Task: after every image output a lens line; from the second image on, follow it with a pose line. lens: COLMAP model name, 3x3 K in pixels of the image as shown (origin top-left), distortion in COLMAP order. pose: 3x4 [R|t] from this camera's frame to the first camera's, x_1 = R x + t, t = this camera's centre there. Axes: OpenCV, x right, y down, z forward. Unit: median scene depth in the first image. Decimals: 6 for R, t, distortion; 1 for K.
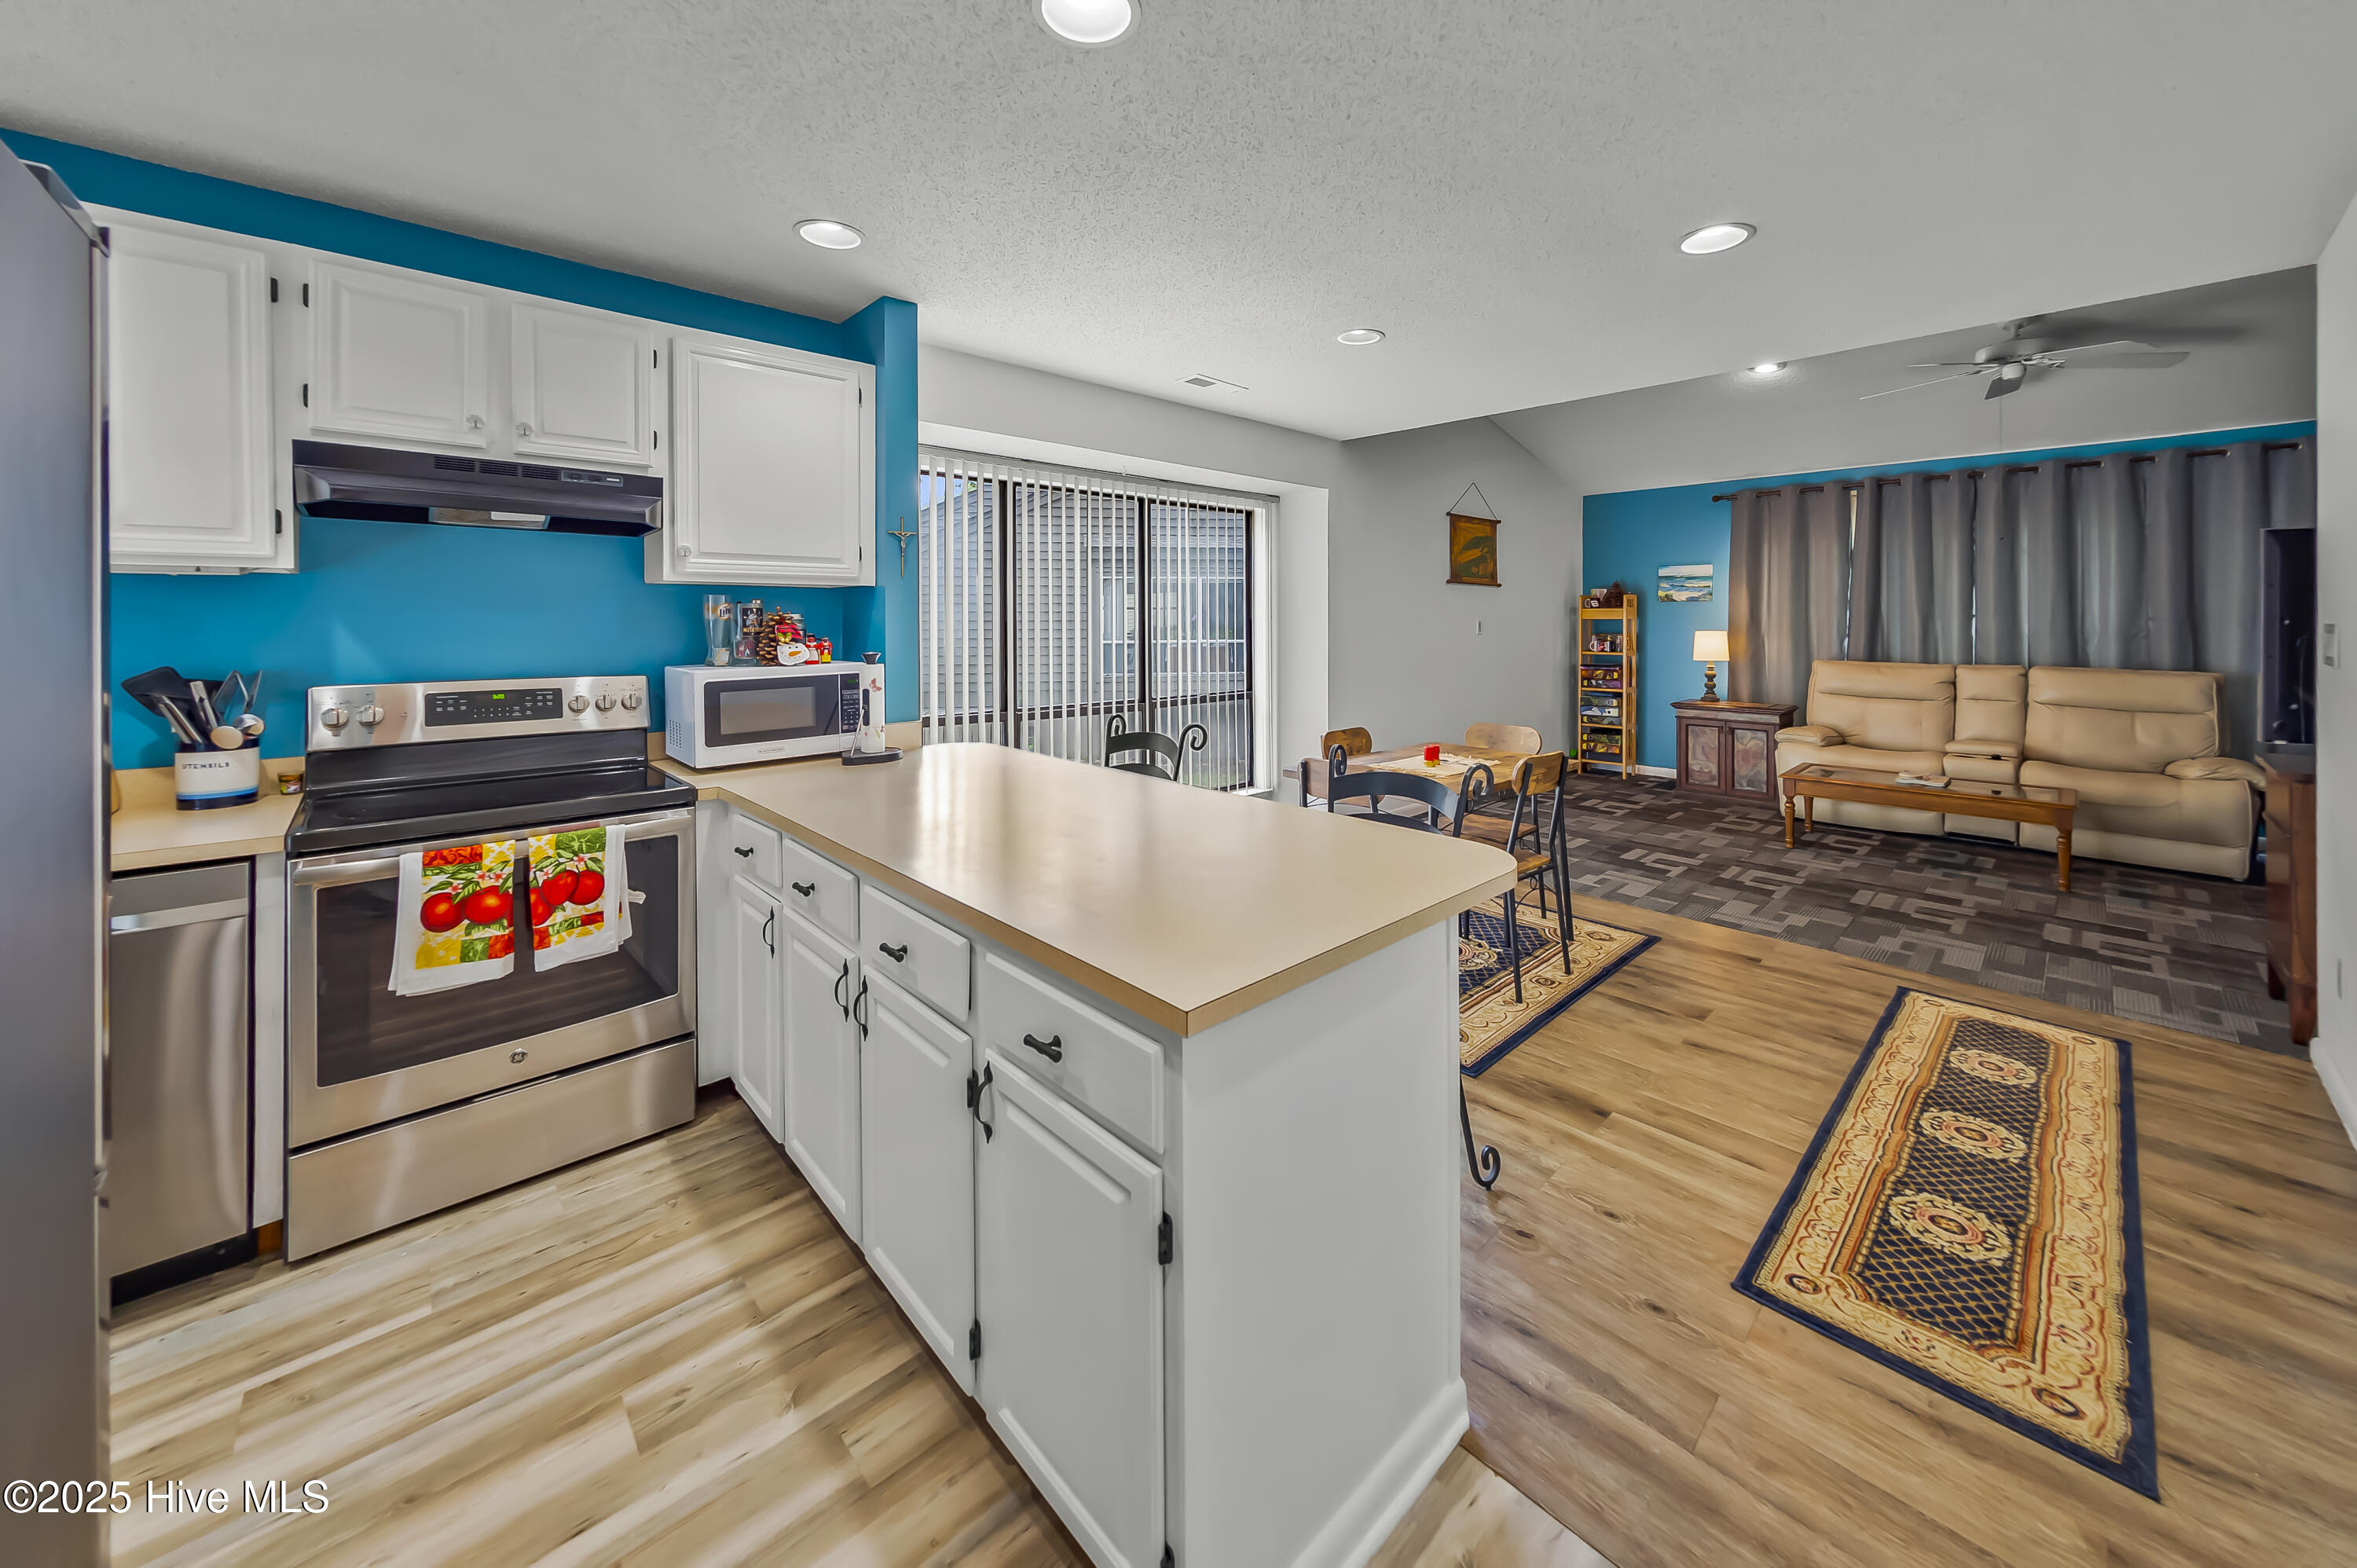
lens RADIAL K [[854.3, 0, 1181.8], [0, 854.3, 621.5], [0, 0, 1]] dist [-0.000400, -0.000014]
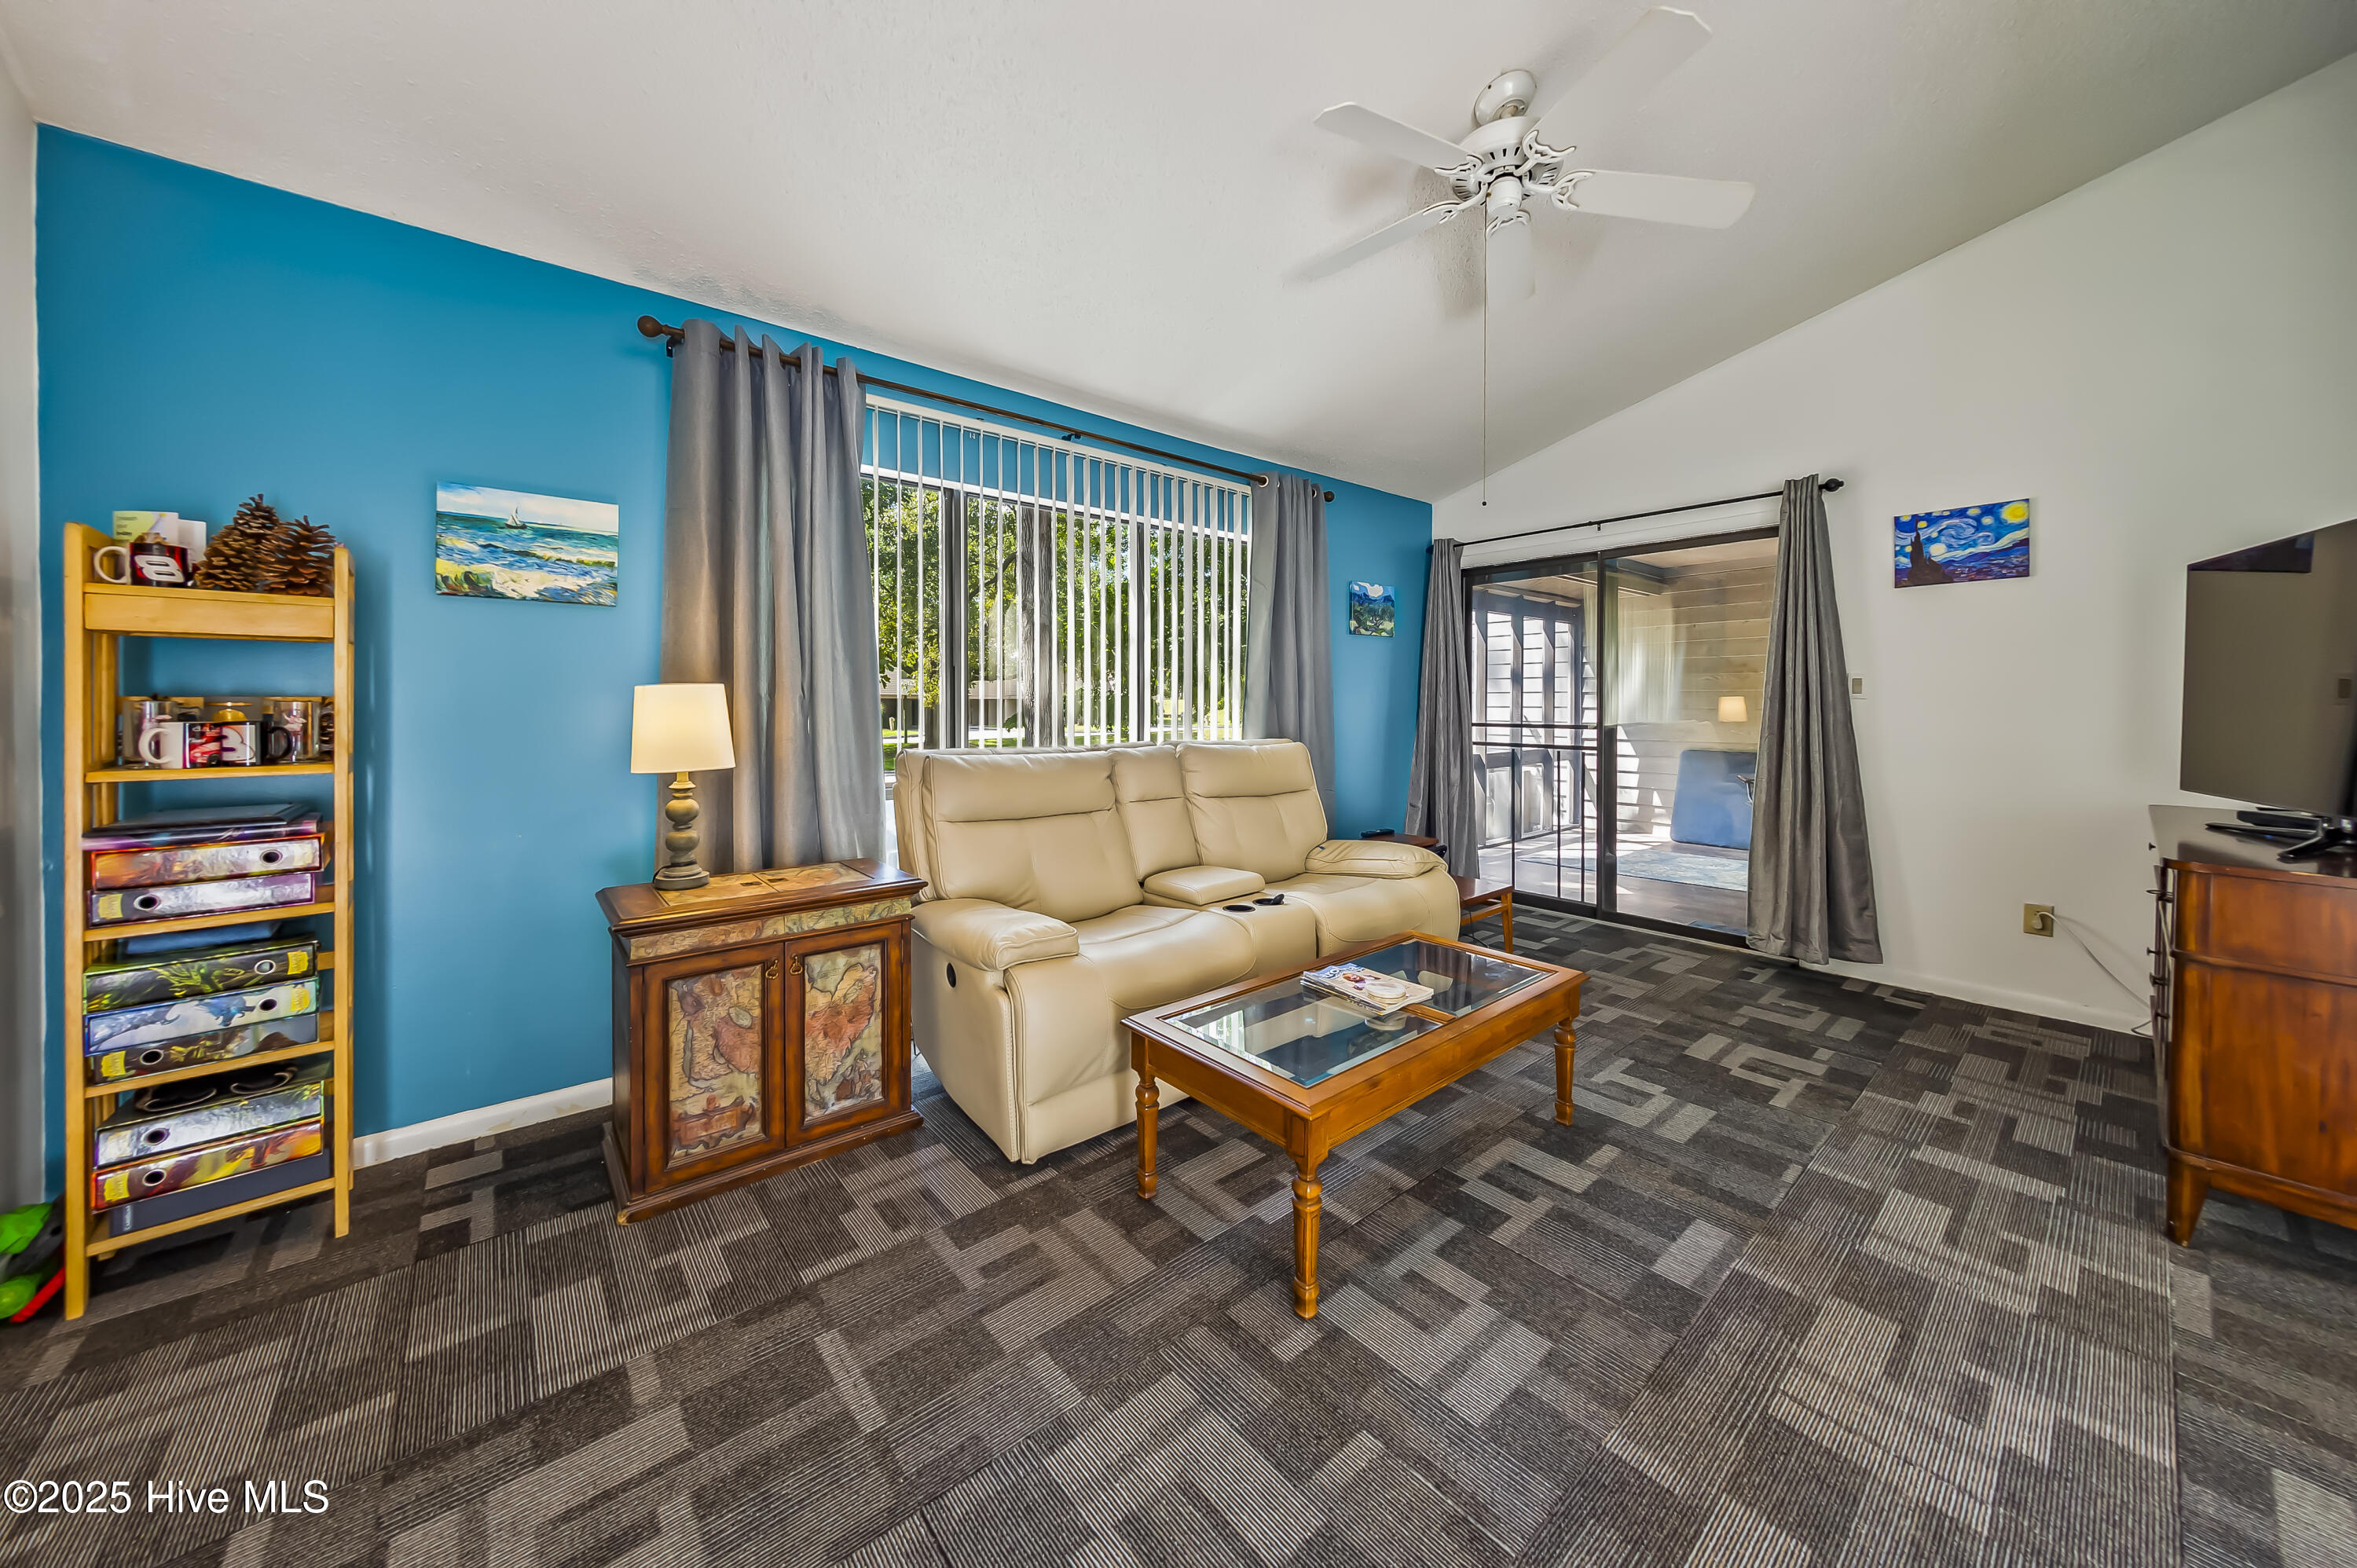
lens RADIAL K [[824.1, 0, 1198.9], [0, 824.1, 711.8], [0, 0, 1]] dist [-0.001352, 0.000360]
pose [[0.040127, -0.010155, 0.999143, 0.379931], [-0.000240, 0.999948, 0.010173, 0.024398], [-0.999195, -0.000648, 0.040122, 1.007259]]
